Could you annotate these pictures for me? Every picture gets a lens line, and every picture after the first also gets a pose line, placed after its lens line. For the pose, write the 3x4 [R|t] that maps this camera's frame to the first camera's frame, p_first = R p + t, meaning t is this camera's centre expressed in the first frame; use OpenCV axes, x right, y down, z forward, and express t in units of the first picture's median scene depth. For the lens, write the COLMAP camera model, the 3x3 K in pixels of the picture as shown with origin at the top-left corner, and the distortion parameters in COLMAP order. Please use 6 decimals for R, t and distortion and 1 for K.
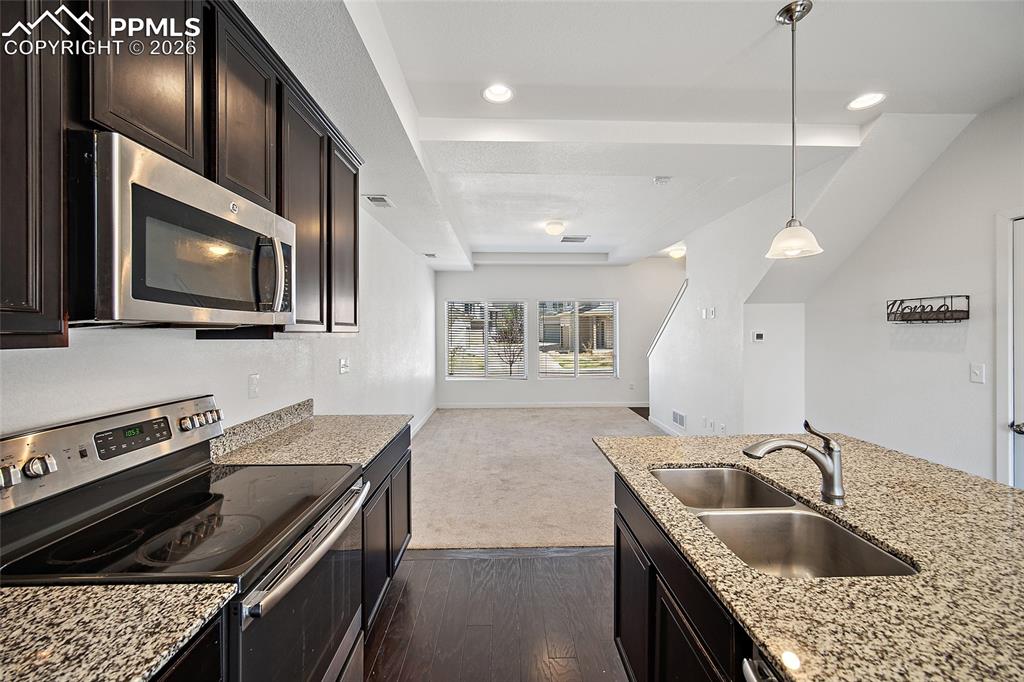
lens RADIAL K [[407.6, 0, 513.2], [0, 407.6, 330.0], [0, 0, 1]] dist [-0.003448, 0.000274]
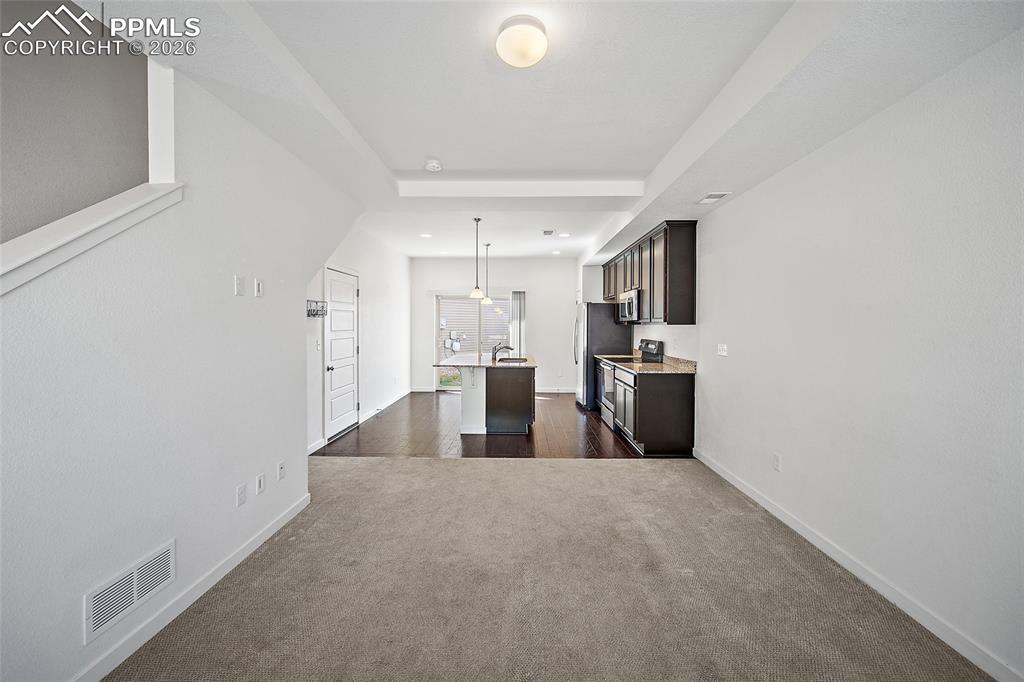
lens RADIAL K [[407.6, 0, 513.2], [0, 407.6, 330.0], [0, 0, 1]] dist [-0.003448, 0.000274]
pose [[-0.998909, 0.000972, 0.046684, 0.322566], [0.001508, 0.999933, 0.011456, 0.031911], [-0.046670, 0.011514, -0.998844, 4.923991]]
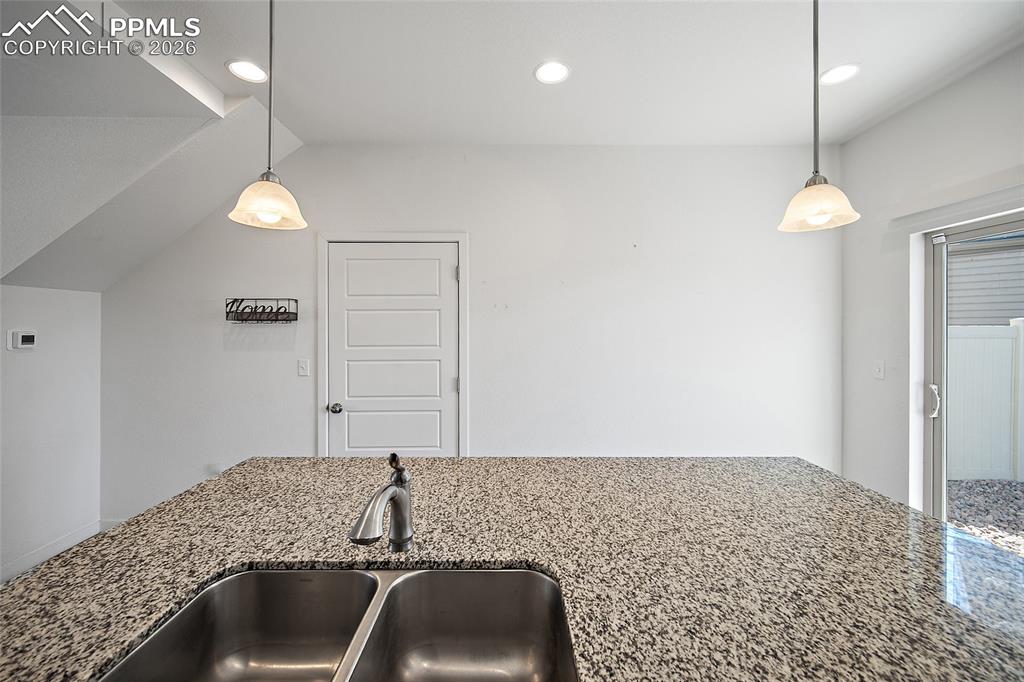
lens RADIAL K [[407.6, 0, 513.2], [0, 407.6, 330.0], [0, 0, 1]] dist [-0.003448, 0.000274]
pose [[0.014021, 0.002619, 0.999898, -0.009127], [-0.003197, 0.999992, -0.002575, 0.000700], [-0.999897, -0.003160, 0.014029, 0.685377]]
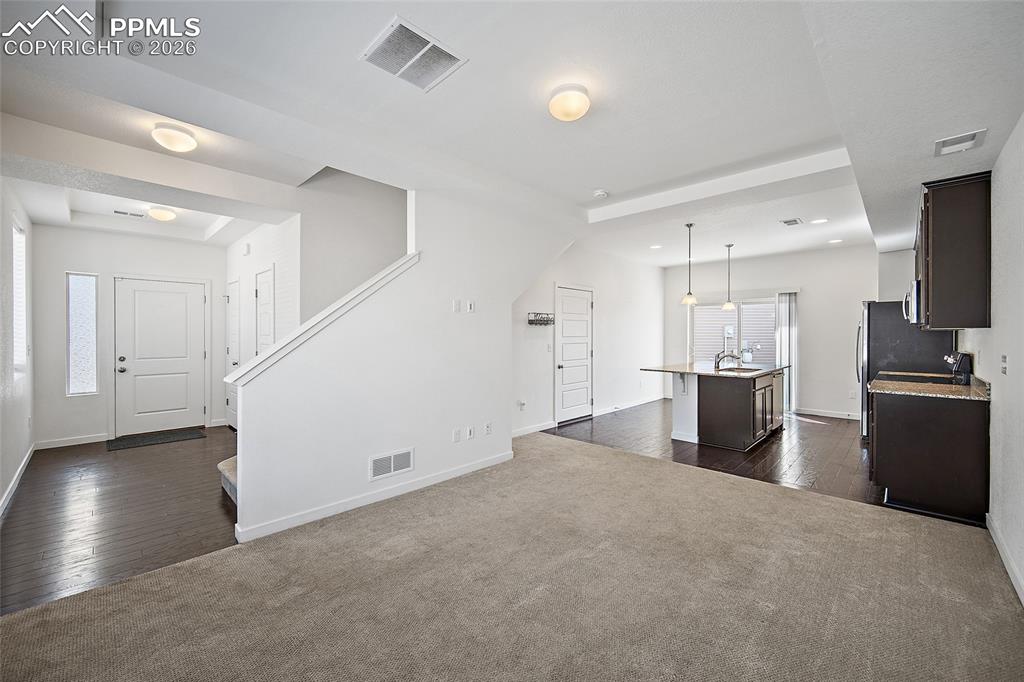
lens RADIAL K [[404.3, 0, 514.0], [0, 404.3, 338.6], [0, 0, 1]] dist [-0.001372, -0.000073]
pose [[-0.698724, -0.004316, 0.715378, -0.683953], [0.001233, 0.999973, 0.007237, 0.064421], [-0.715390, 0.005939, -0.698700, 4.907332]]
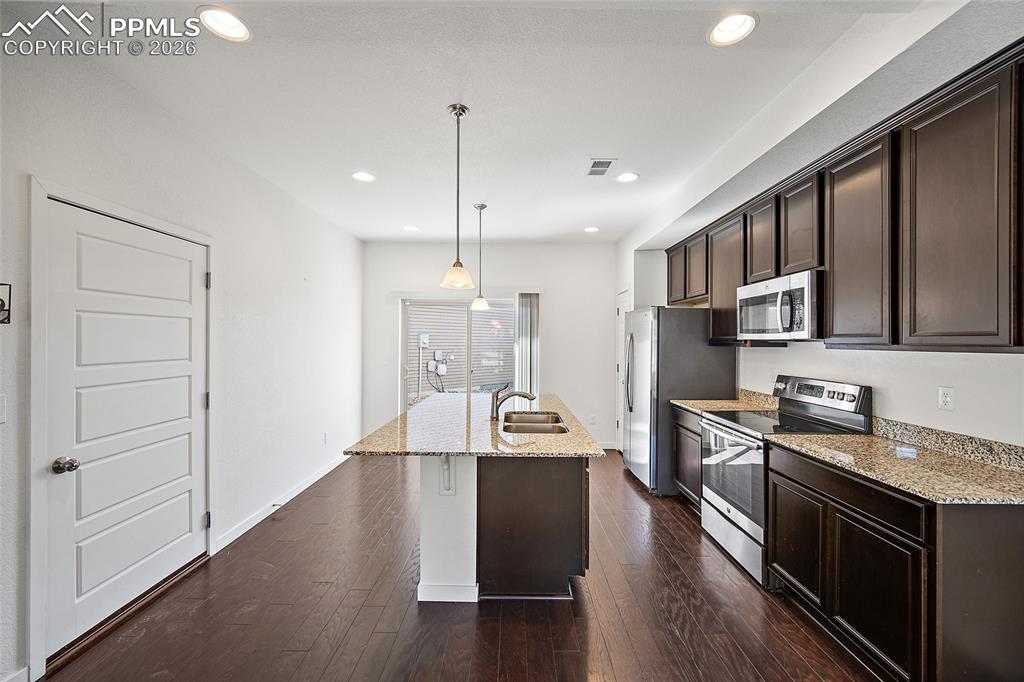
lens RADIAL K [[404.3, 0, 514.0], [0, 404.3, 338.6], [0, 0, 1]] dist [-0.001372, -0.000073]
pose [[-0.999645, -0.000144, 0.026643, 0.556278], [-0.000376, 0.999962, -0.008694, -0.000592], [-0.026641, -0.008701, -0.999607, 2.831340]]
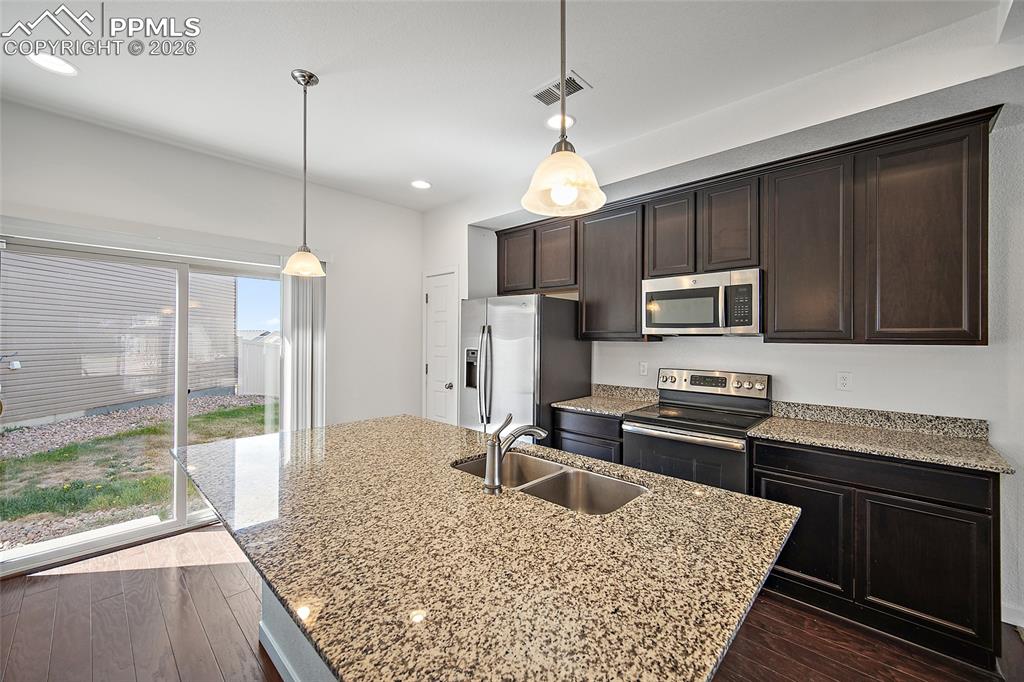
lens RADIAL K [[404.3, 0, 514.0], [0, 404.3, 338.6], [0, 0, 1]] dist [-0.001372, -0.000073]
pose [[-0.705305, 0.002935, -0.708898, 1.359839], [0.000564, 0.999993, 0.003580, 0.000342], [0.708904, 0.002125, -0.705302, 1.619988]]
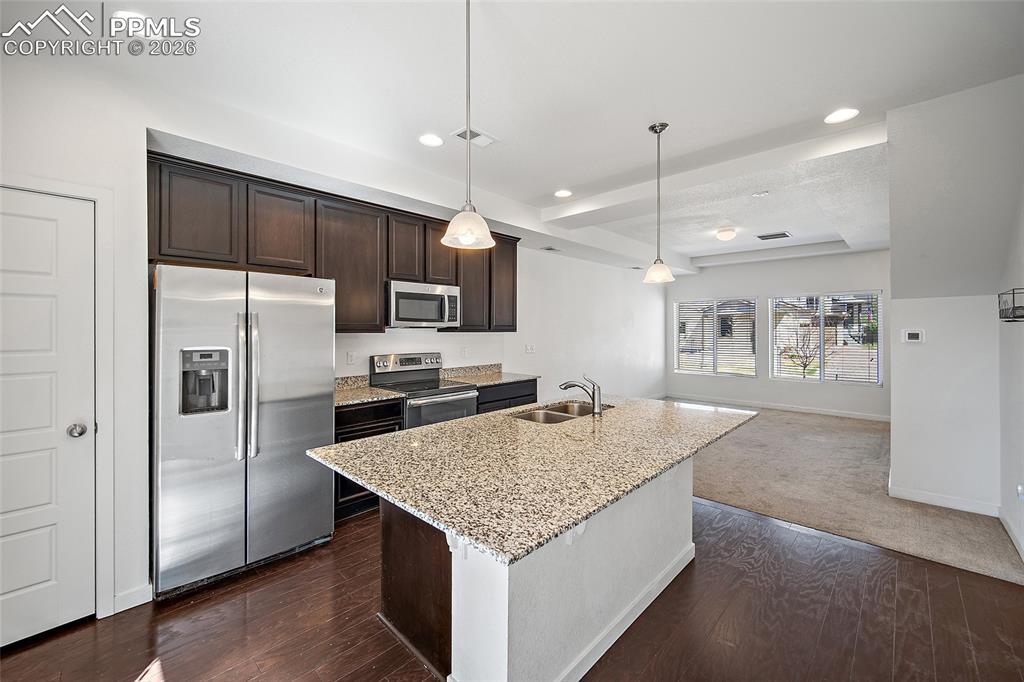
lens RADIAL K [[407.6, 0, 513.2], [0, 407.6, 330.0], [0, 0, 1]] dist [-0.003448, 0.000274]
pose [[0.702576, 0.004726, -0.711593, 1.698273], [0.000381, 0.999975, 0.007018, -0.010163], [0.711609, -0.005201, 0.702557, -0.609070]]
